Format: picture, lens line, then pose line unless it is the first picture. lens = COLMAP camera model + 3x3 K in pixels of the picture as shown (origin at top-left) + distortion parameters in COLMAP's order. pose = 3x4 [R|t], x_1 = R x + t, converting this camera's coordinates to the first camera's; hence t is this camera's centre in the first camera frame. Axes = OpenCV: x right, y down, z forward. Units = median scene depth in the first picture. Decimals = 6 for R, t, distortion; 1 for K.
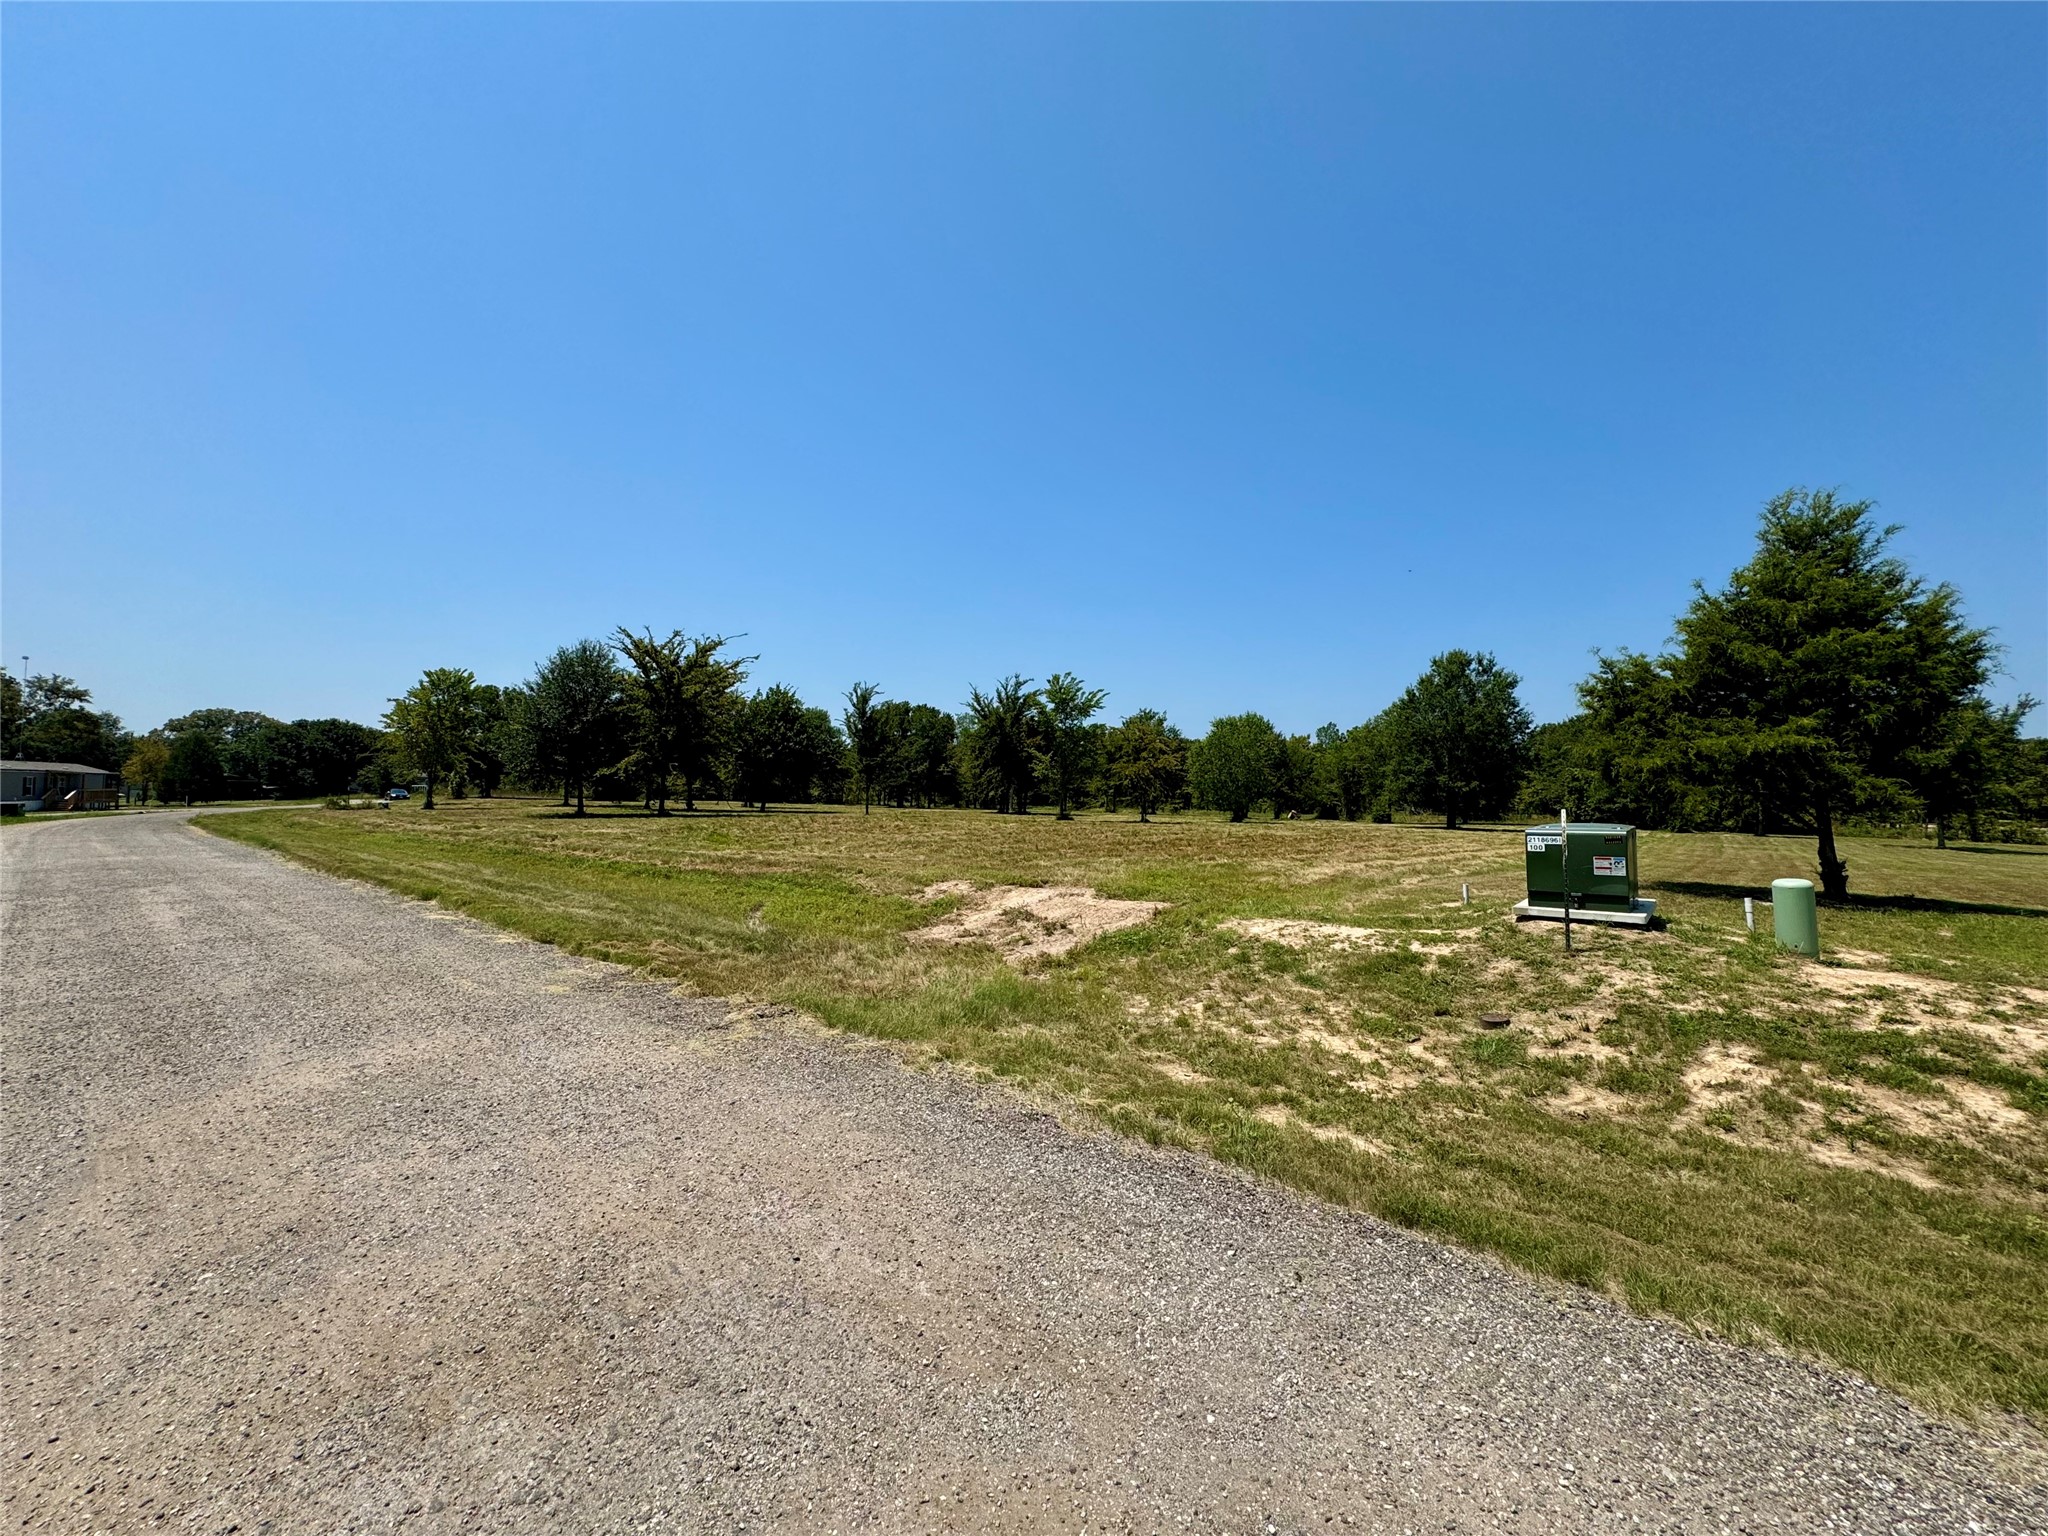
lens RADIAL K [[820.0, 0, 1019.7], [0, 820.0, 759.5], [0, 0, 1]] dist [0.017924, 0.001956]
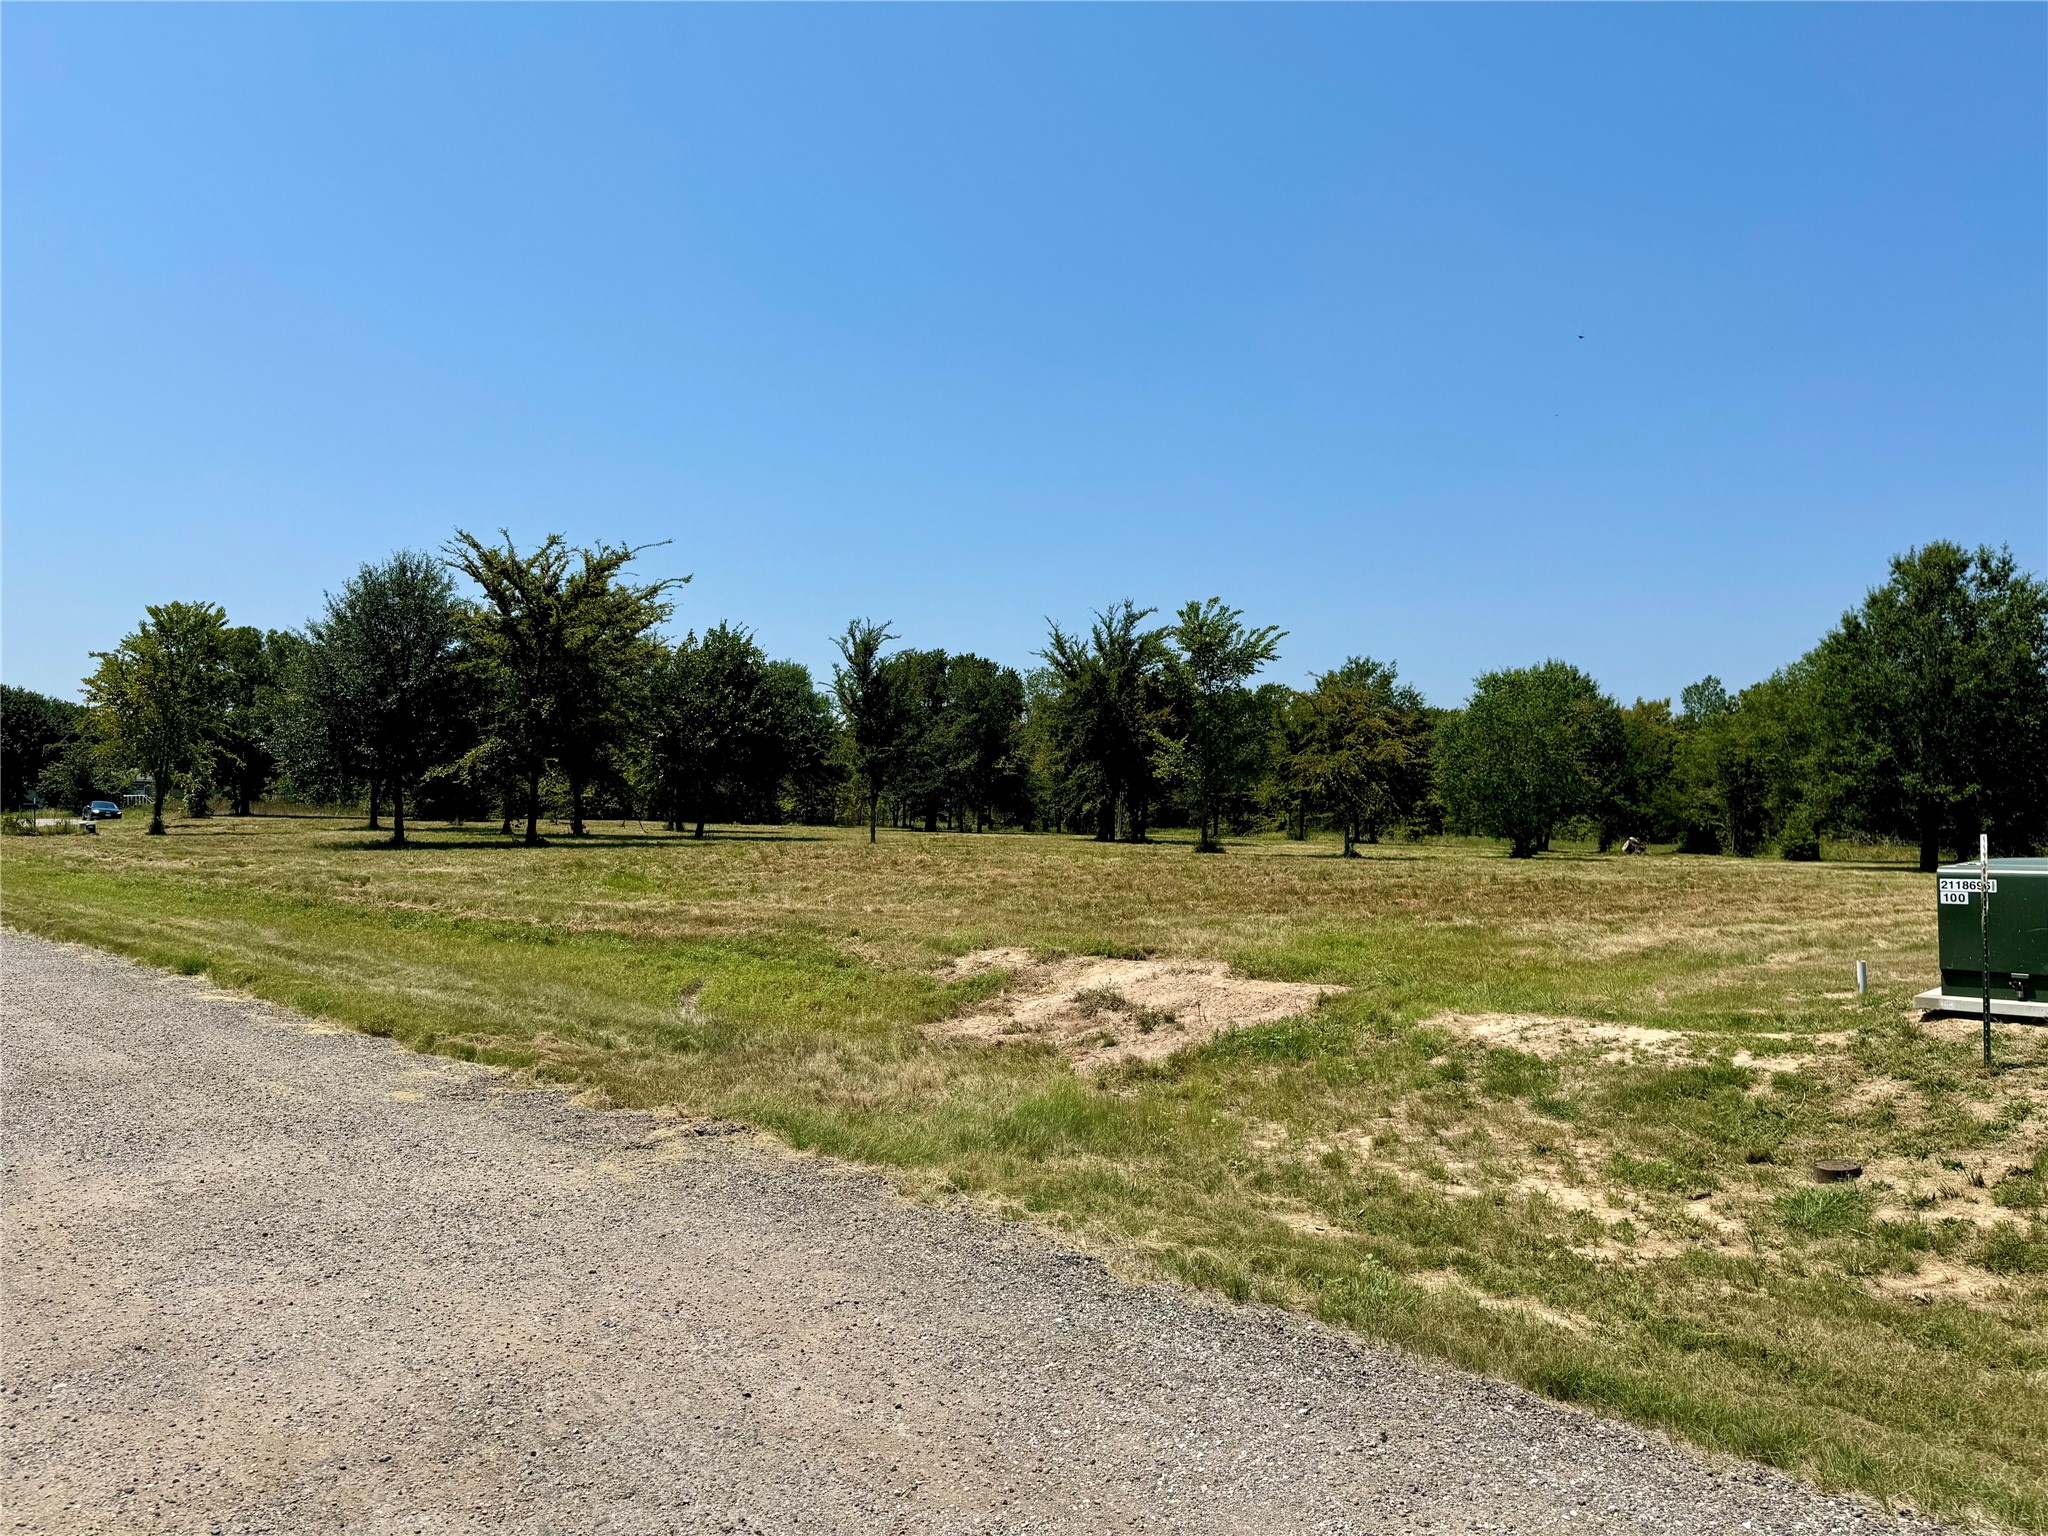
lens RADIAL K [[1428.5, 0, 1034.3], [0, 1428.5, 772.4], [0, 0, 1]] dist [0.080899, -0.040940]
pose [[0.997334, -0.003087, -0.072907, 0.035959], [0.004365, 0.999840, 0.017369, -0.007199], [0.072842, -0.017641, 0.997187, -0.119251]]
